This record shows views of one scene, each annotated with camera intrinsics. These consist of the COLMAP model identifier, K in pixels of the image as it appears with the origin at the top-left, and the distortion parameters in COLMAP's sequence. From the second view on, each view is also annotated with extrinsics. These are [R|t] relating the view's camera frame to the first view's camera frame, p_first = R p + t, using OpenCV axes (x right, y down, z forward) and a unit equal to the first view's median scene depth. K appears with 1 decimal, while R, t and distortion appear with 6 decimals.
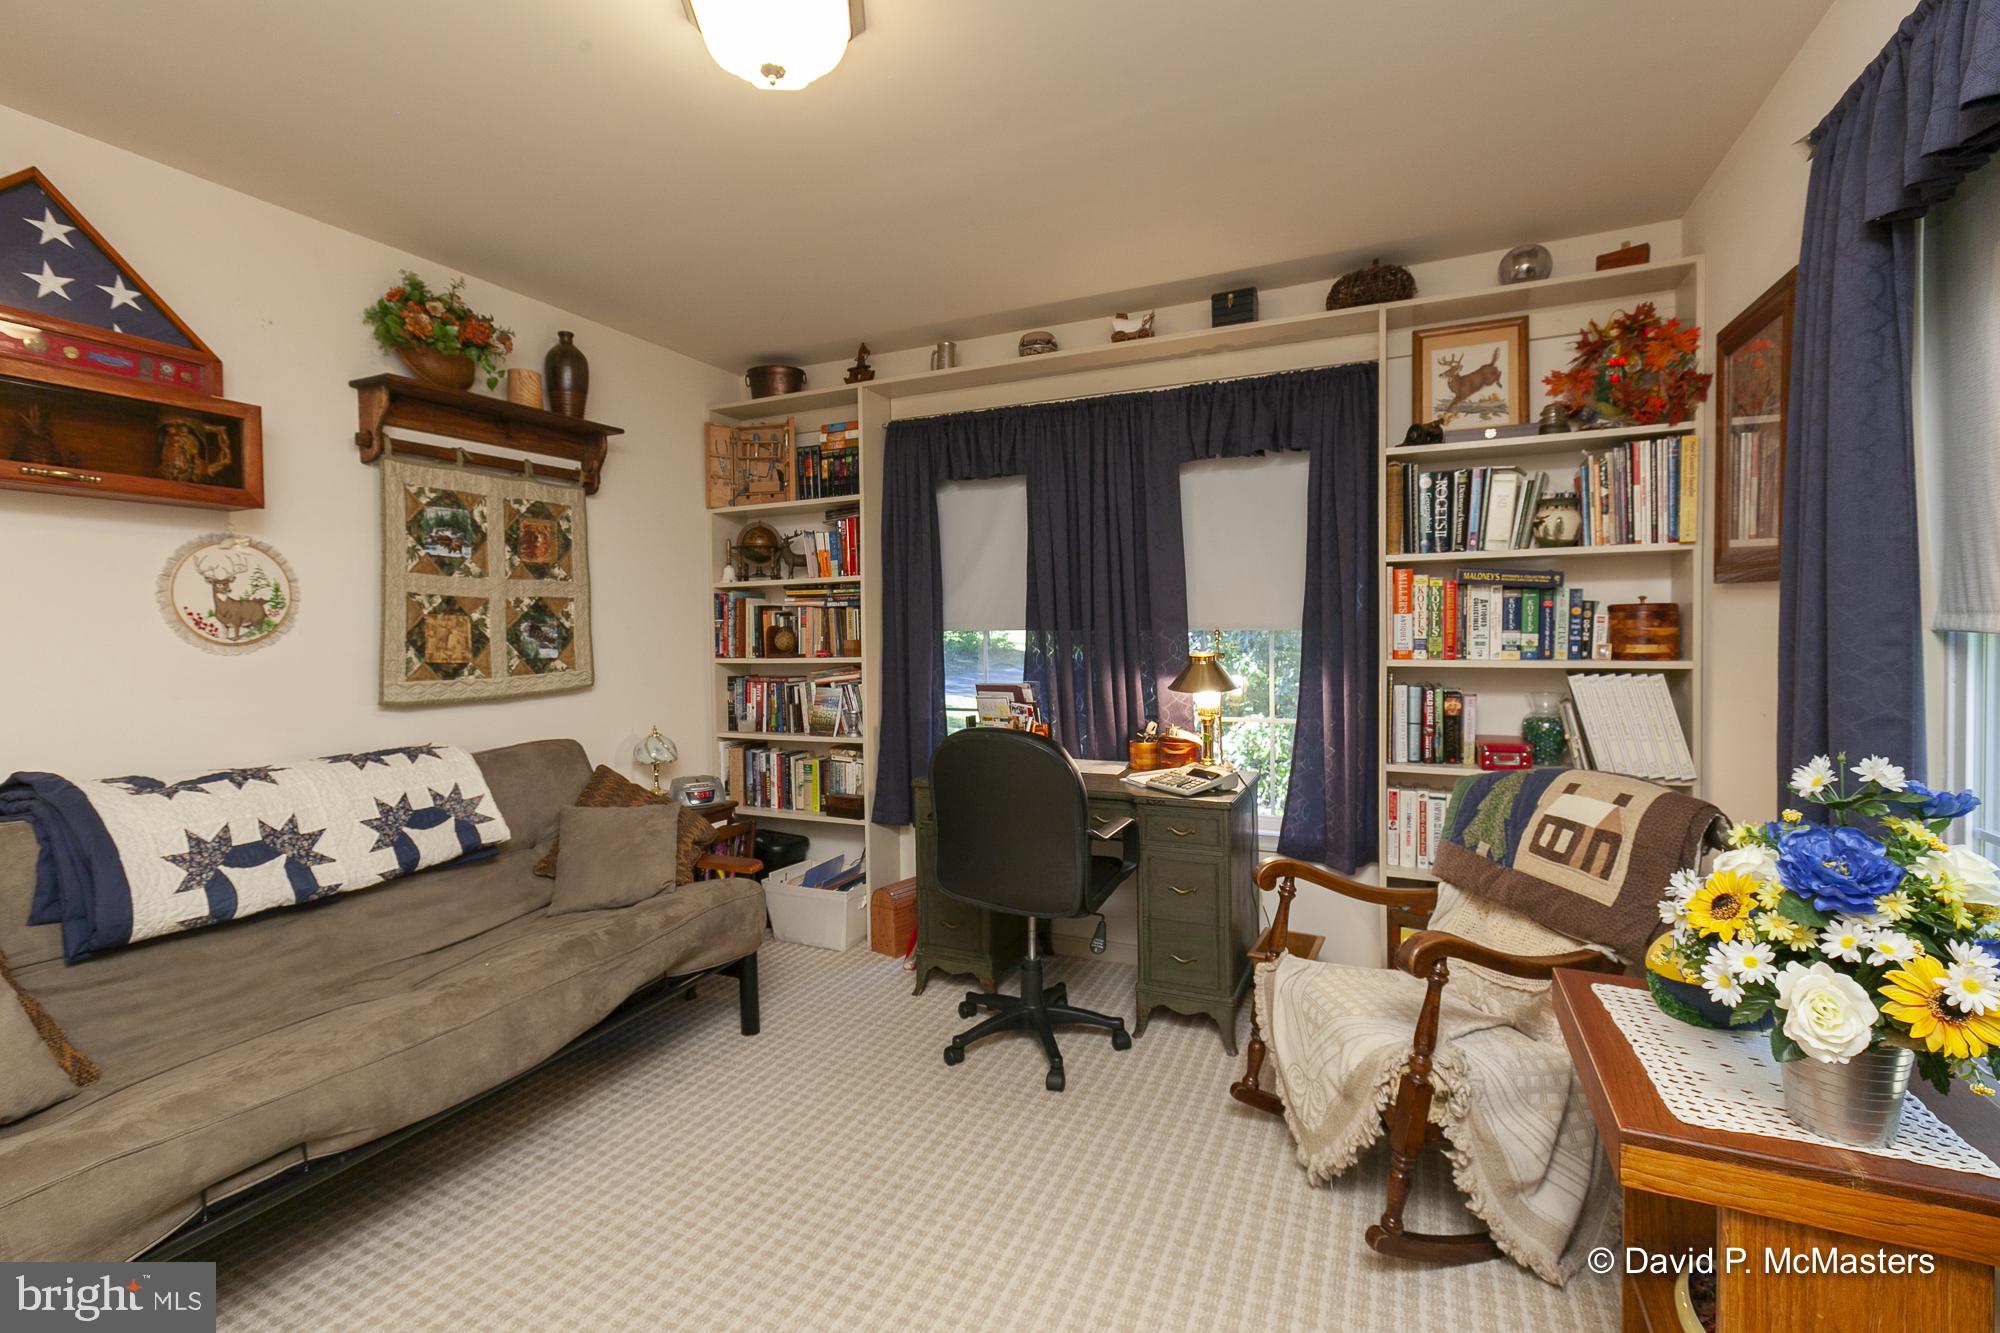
lens RADIAL K [[890.2, 0, 994.4], [0, 890.2, 658.3], [0, 0, 1]] dist [0.001827, -0.001438]
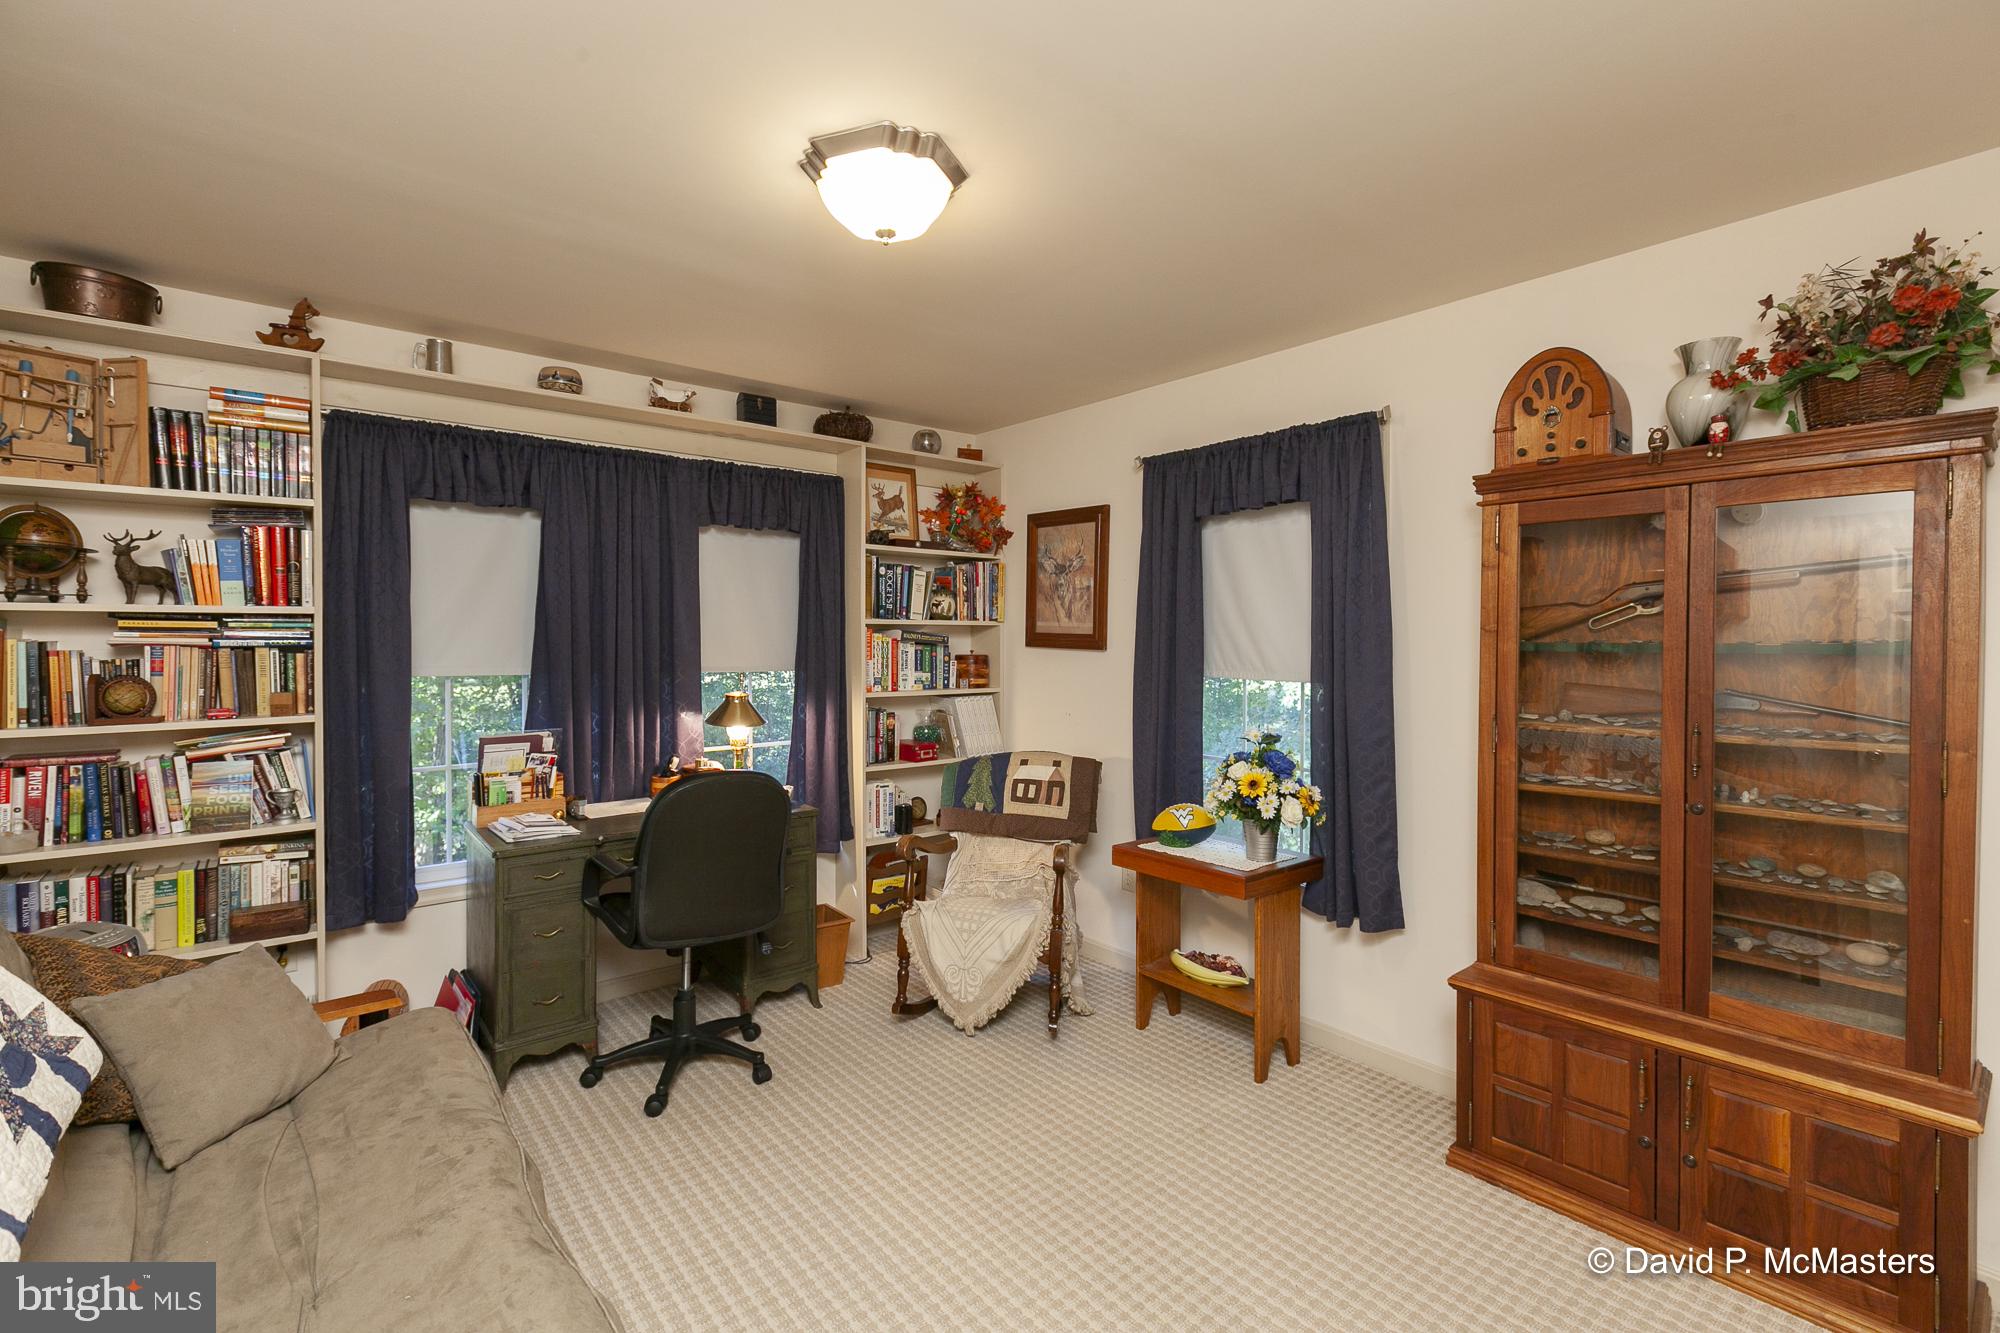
lens RADIAL K [[890.2, 0, 991.6], [0, 890.2, 661.0], [0, 0, 1]] dist [0.001827, -0.001438]
pose [[0.438185, -0.008346, 0.898846, -0.738792], [0.022837, 0.999737, -0.001850, -0.041918], [-0.898595, 0.021338, 0.438260, 0.198564]]
